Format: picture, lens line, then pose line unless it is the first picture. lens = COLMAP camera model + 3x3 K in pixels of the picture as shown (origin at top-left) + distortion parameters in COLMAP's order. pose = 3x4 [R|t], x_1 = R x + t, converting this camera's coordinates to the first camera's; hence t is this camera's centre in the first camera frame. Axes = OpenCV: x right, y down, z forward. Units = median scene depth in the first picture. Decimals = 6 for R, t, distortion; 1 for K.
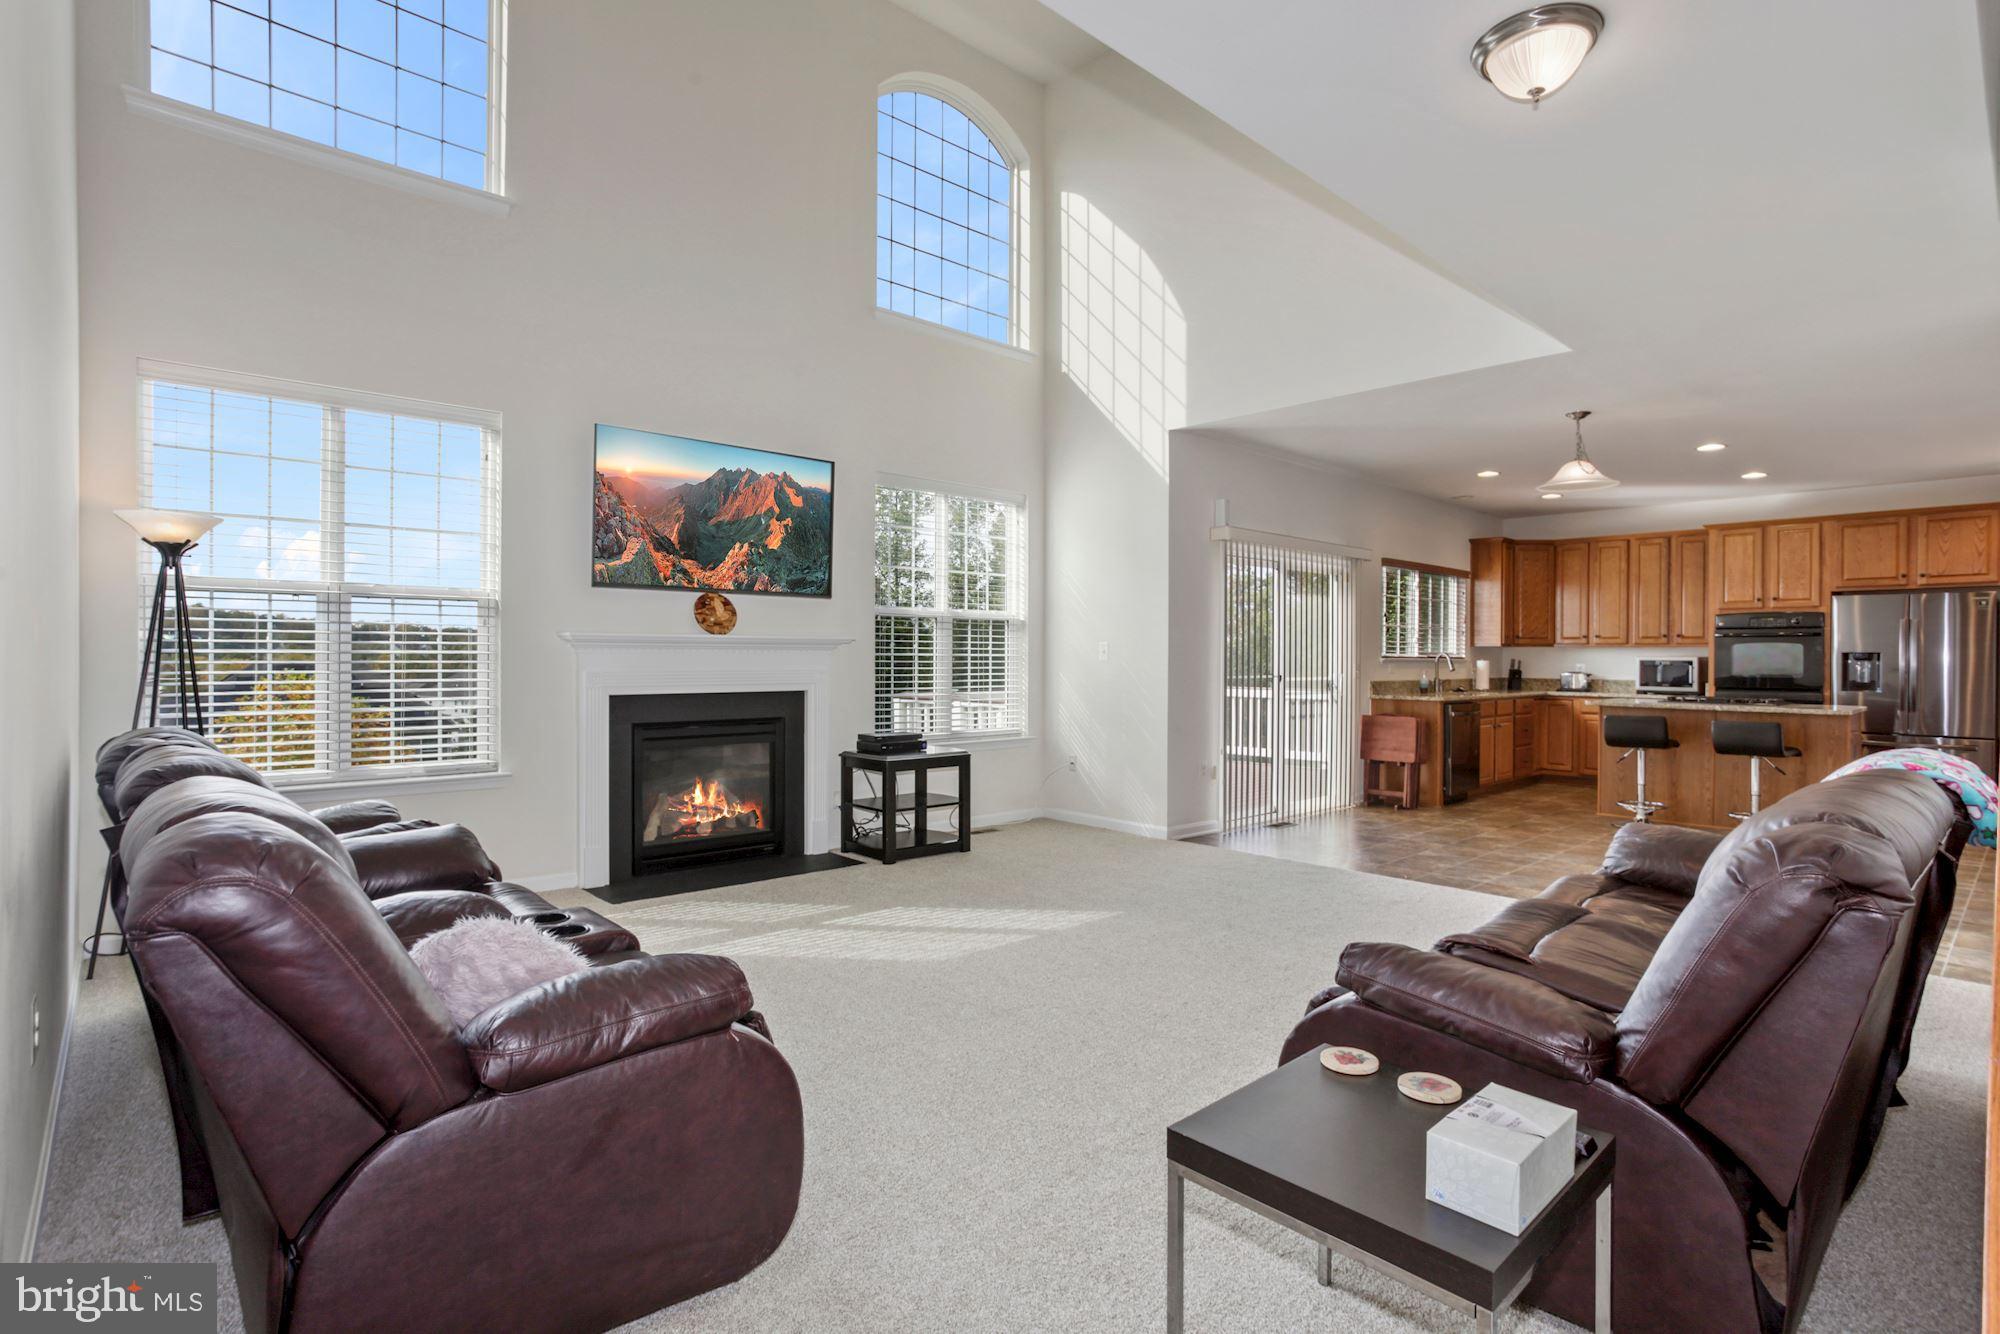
lens RADIAL K [[990.7, 0, 991.3], [0, 990.7, 651.9], [0, 0, 1]] dist [-0.052451, 0.033850]
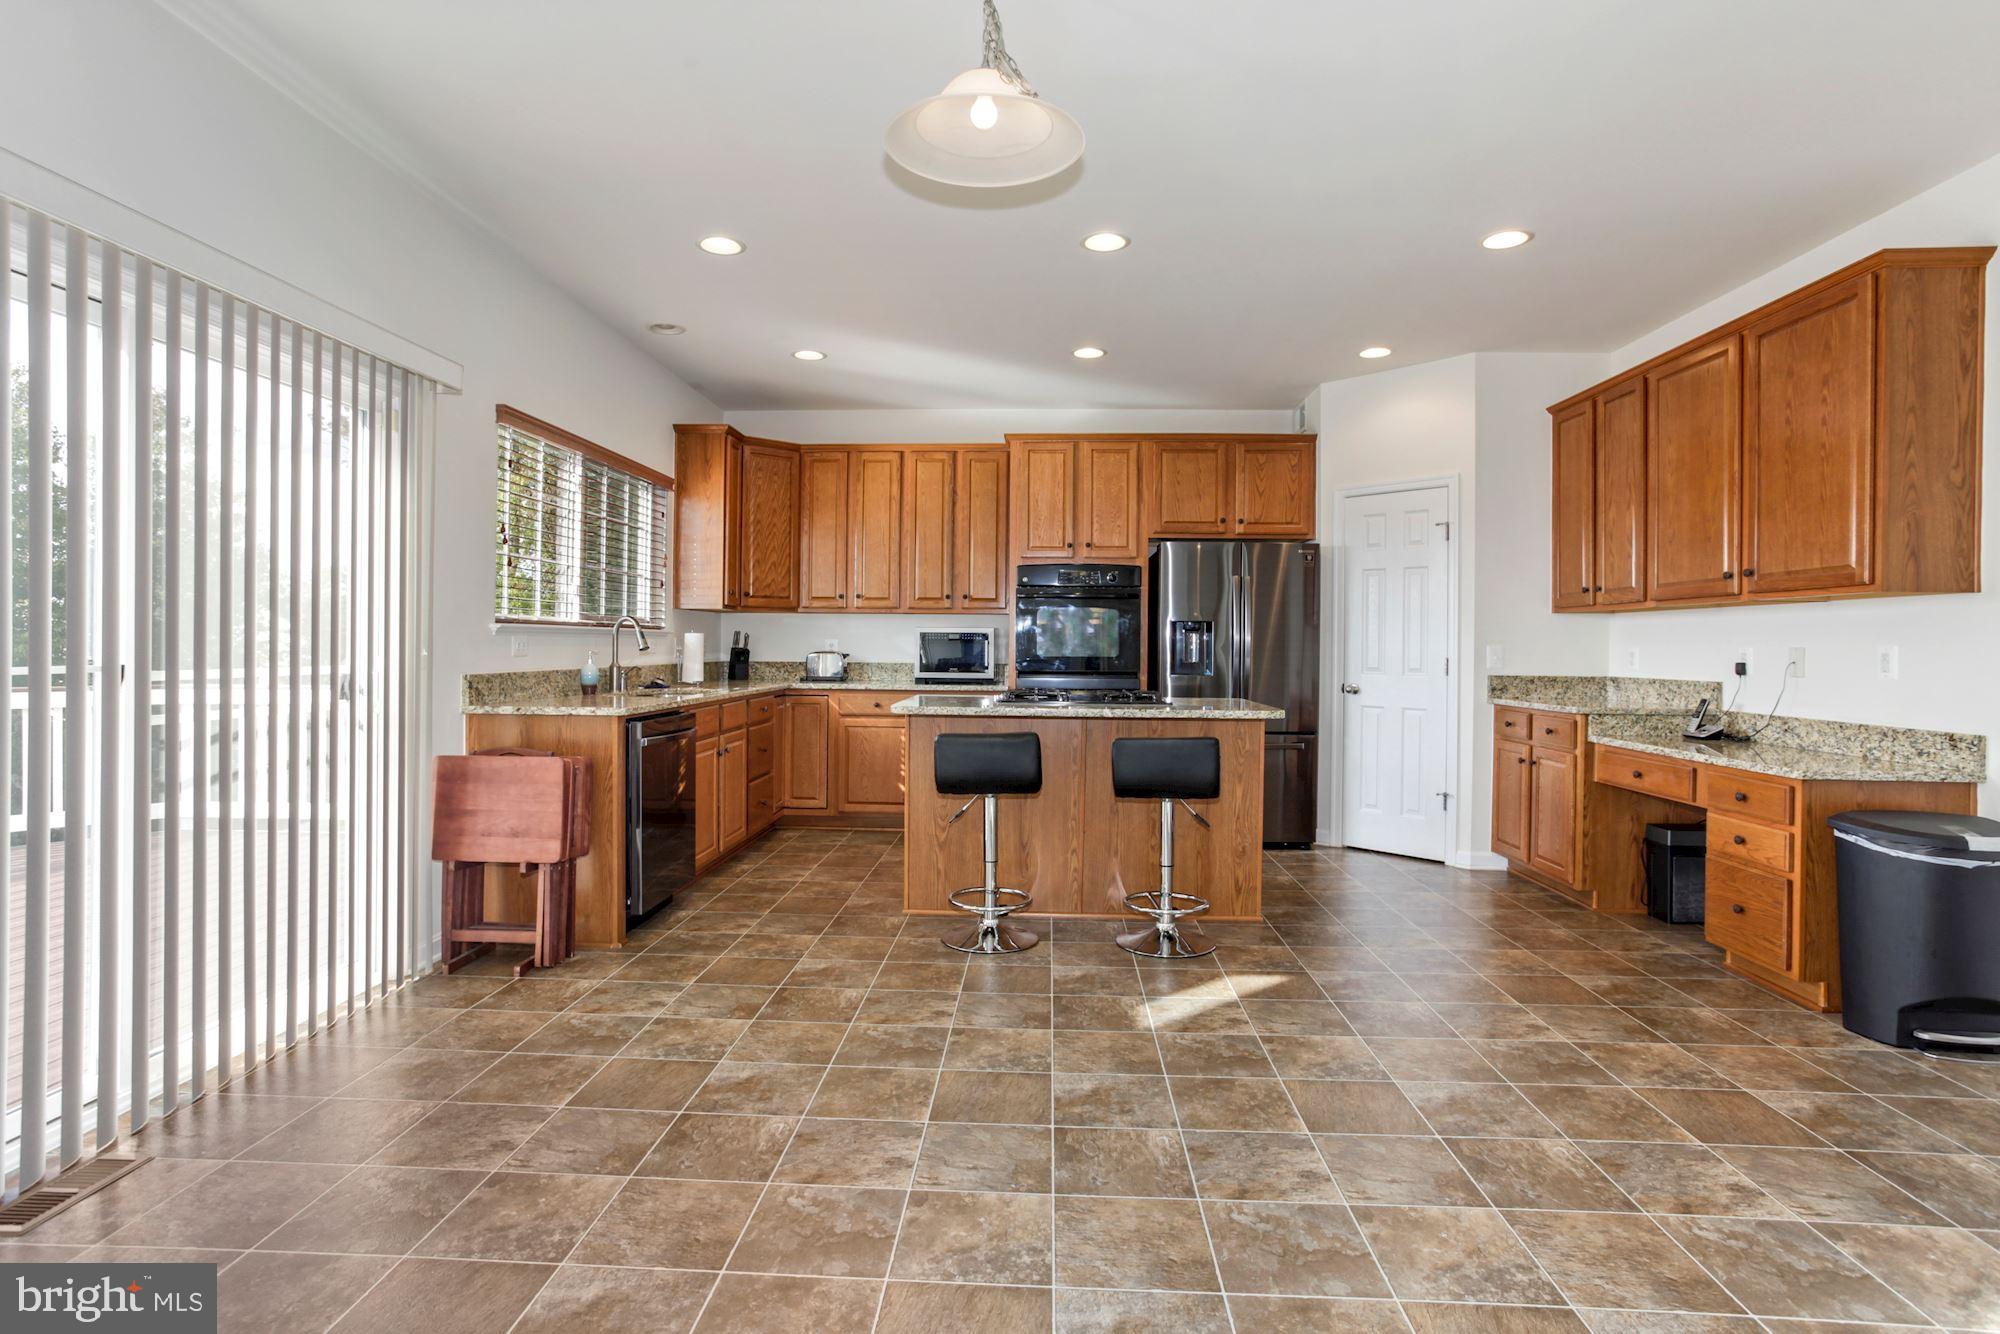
lens RADIAL K [[990.7, 0, 991.3], [0, 990.7, 651.9], [0, 0, 1]] dist [-0.052451, 0.033850]
pose [[0.711786, -0.005750, 0.702373, 0.285768], [-0.005948, 0.999881, 0.014214, 0.014360], [-0.702371, -0.014295, 0.711667, 0.607777]]
